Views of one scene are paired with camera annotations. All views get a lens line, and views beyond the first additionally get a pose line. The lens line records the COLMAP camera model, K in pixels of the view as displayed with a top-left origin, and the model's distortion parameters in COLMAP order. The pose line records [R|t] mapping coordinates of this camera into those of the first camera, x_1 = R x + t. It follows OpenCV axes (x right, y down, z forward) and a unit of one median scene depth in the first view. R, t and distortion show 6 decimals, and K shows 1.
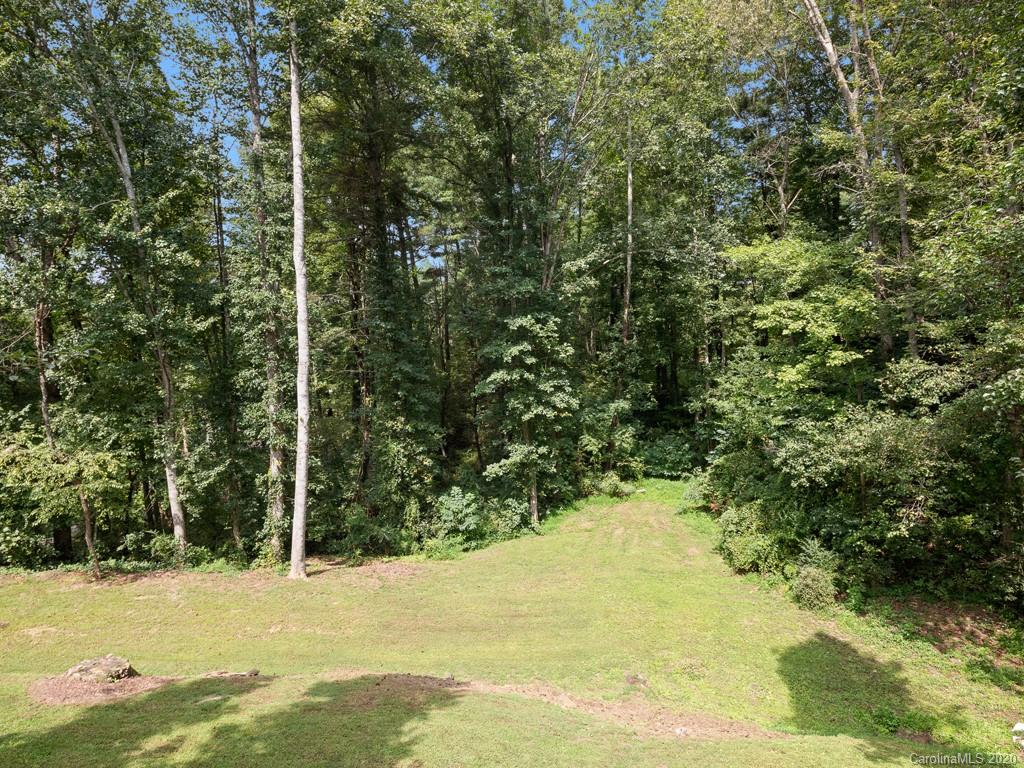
lens RADIAL K [[559.2, 0, 498.5], [0, 559.2, 381.6], [0, 0, 1]] dist [0.002340, -0.000390]
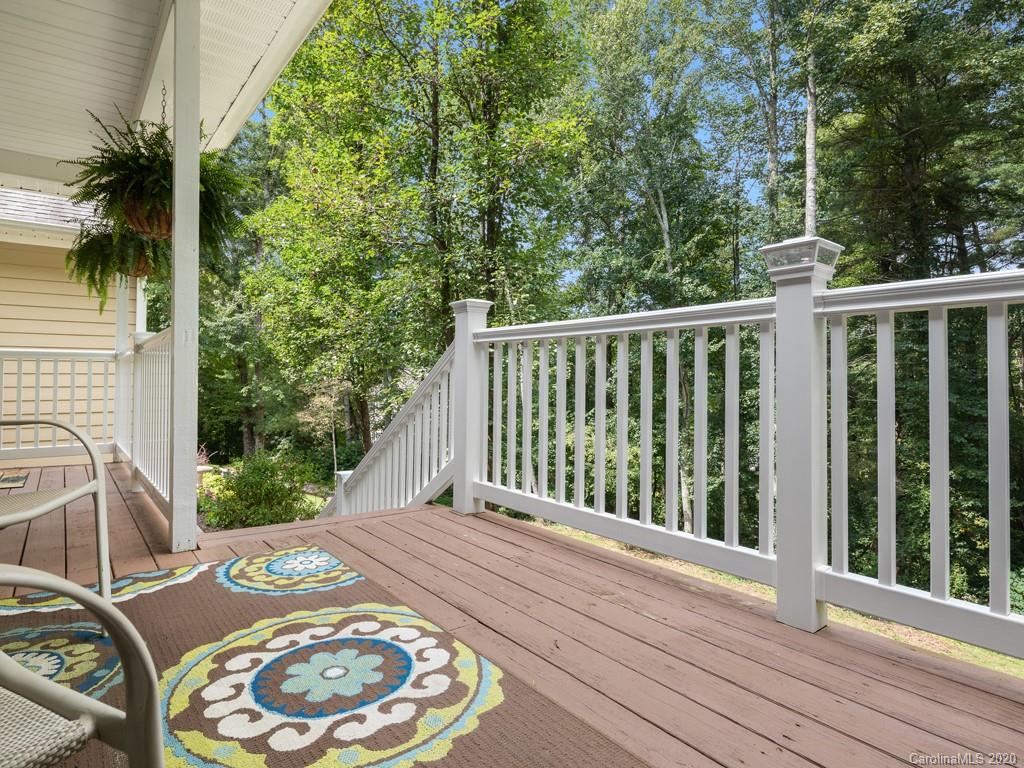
lens RADIAL K [[559.2, 0, 498.5], [0, 559.2, 381.6], [0, 0, 1]] dist [0.002340, -0.000390]
pose [[0.643419, 0.016697, -0.765332, 0.064074], [-0.070180, 0.996838, -0.037254, 0.044012], [0.762290, 0.077681, 0.642557, -0.071714]]
